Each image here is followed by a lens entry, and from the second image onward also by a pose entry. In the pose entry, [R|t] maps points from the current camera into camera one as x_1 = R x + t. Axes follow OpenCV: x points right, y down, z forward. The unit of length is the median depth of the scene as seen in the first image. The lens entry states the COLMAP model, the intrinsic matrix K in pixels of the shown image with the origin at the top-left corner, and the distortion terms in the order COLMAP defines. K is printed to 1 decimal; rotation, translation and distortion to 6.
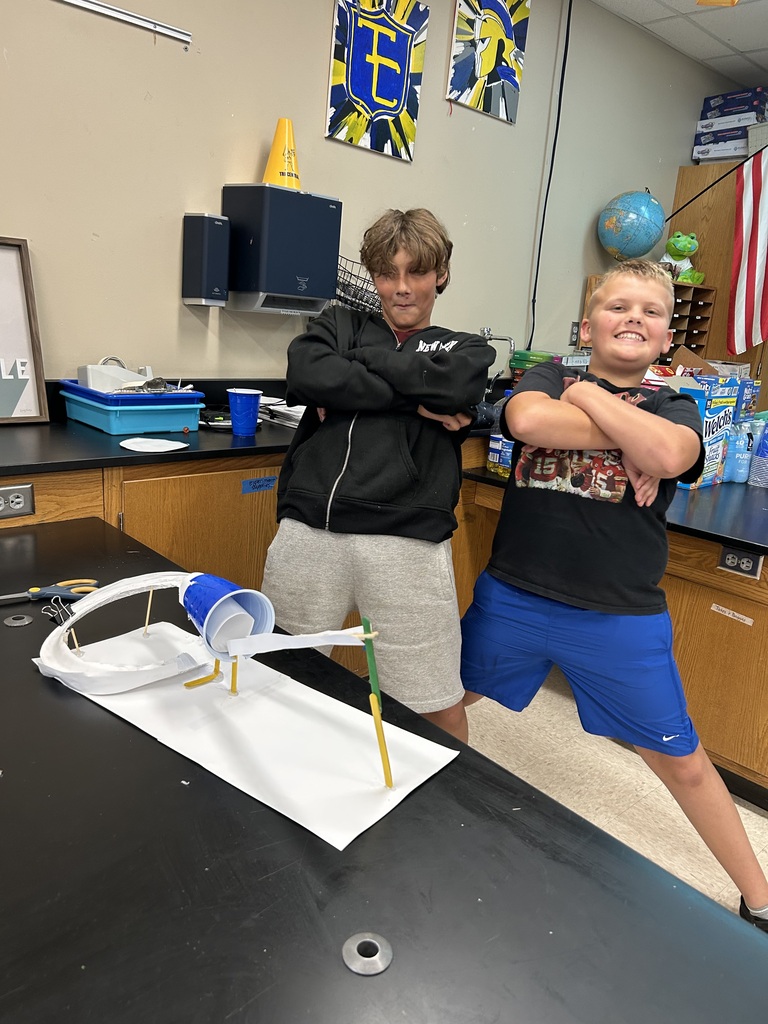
lens RADIAL K [[766.5, 0, 388.6], [0, 766.5, 514.0], [0, 0, 1]] dist [0.025644, -0.016094]
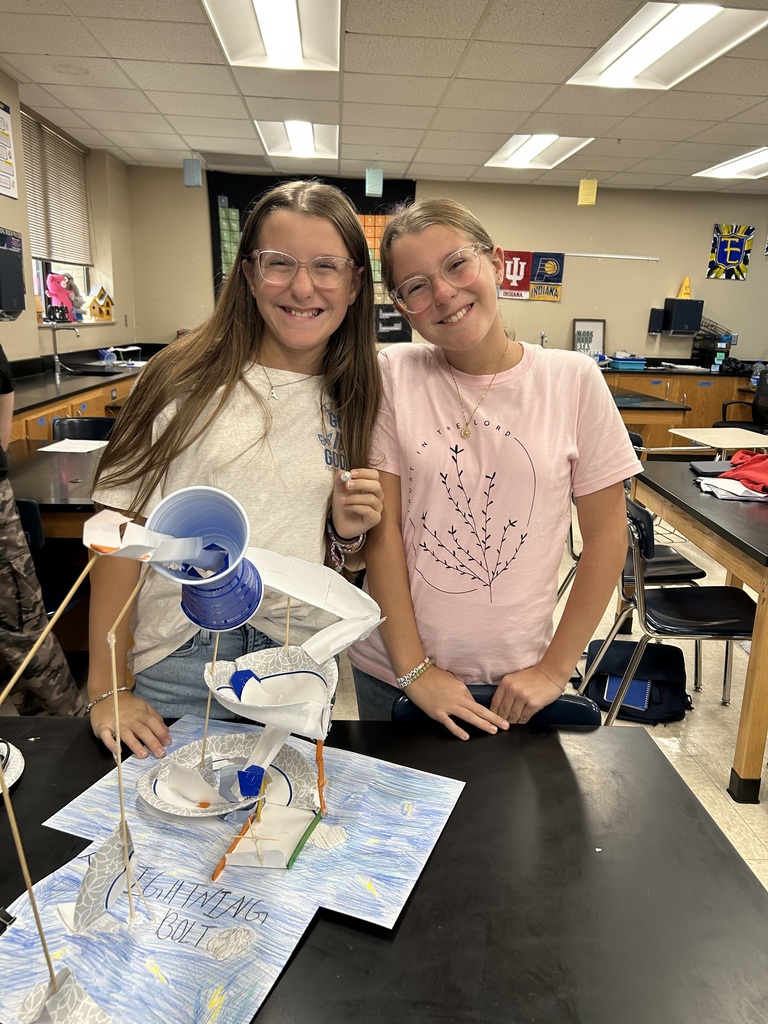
lens RADIAL K [[766.5, 0, 387.3], [0, 766.5, 509.6], [0, 0, 1]] dist [0.025644, -0.016094]
pose [[0.775154, 0.109466, -0.622217, 0.880472], [-0.139993, 0.990152, -0.000205, 0.551987], [0.616067, 0.087265, 0.782845, -1.940878]]
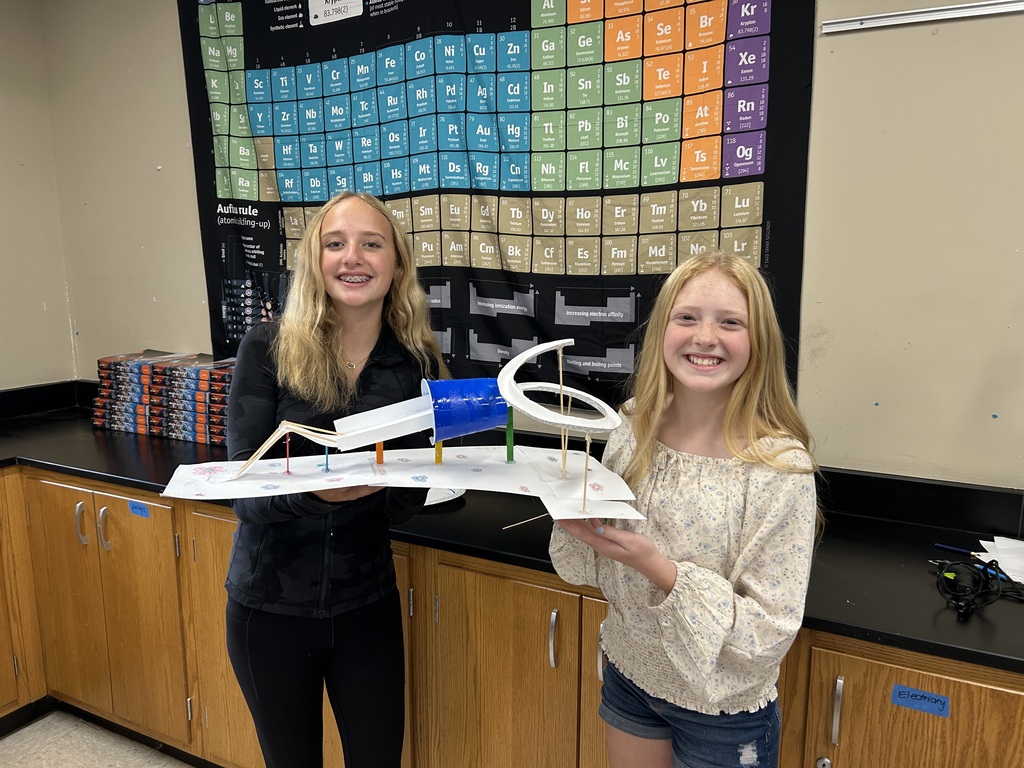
lens RADIAL K [[766.5, 0, 511.7], [0, 766.5, 383.3], [0, 0, 1]] dist [0.025644, -0.016094]
pose [[0.344337, 0.088366, -0.934678, -0.353614], [-0.215895, 0.976333, 0.012768, -0.072995], [0.913686, 0.197396, 0.355265, -0.175152]]
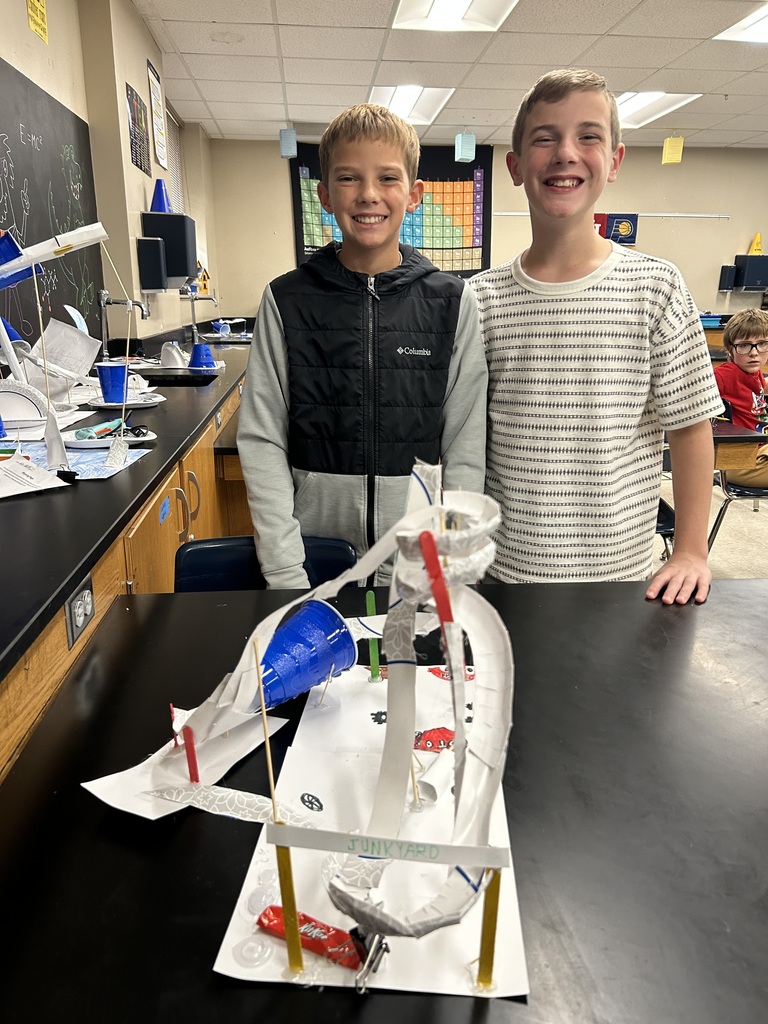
lens RADIAL K [[766.5, 0, 385.7], [0, 766.5, 504.5], [0, 0, 1]] dist [0.025644, -0.016094]
pose [[0.795693, 0.088700, -0.599170, 0.595329], [-0.099941, 0.994887, 0.014559, 0.659515], [0.597398, 0.048297, 0.800489, -2.224032]]
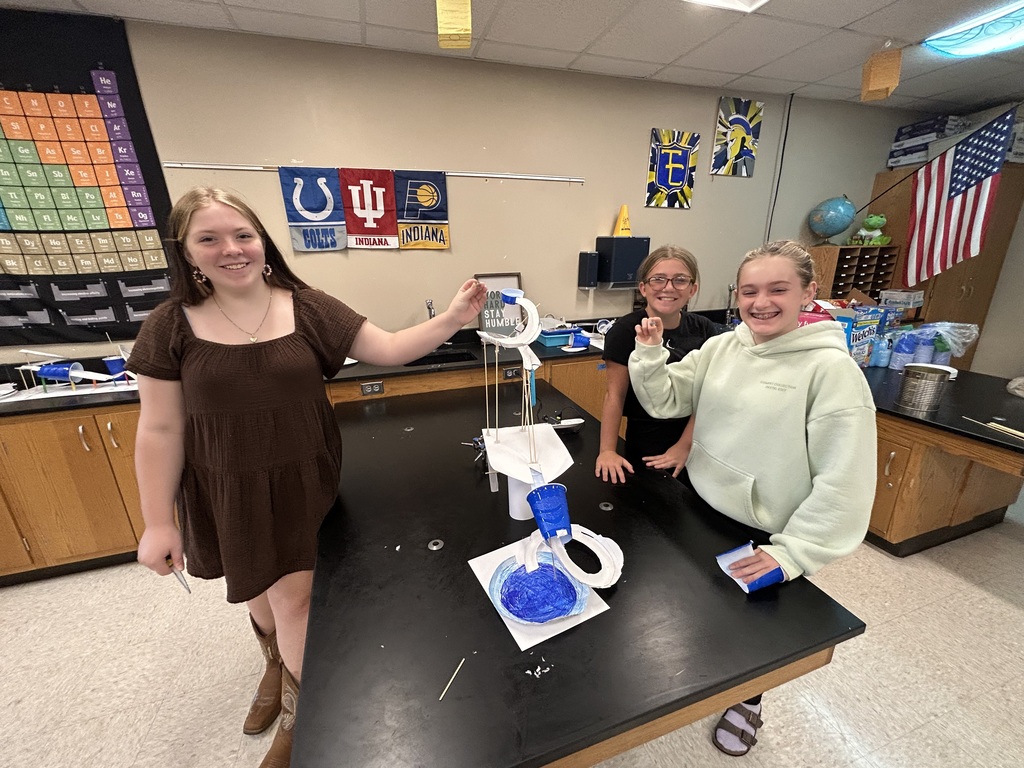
lens RADIAL K [[411.1, 0, 512.5], [0, 411.1, 382.7], [0, 0, 1]] dist [-0.002010, -0.000011]
pose [[0.904441, 0.033997, -0.425242, 0.088481], [-0.021825, 0.999202, 0.033464, -0.017312], [0.426040, -0.020985, 0.904461, -0.221147]]
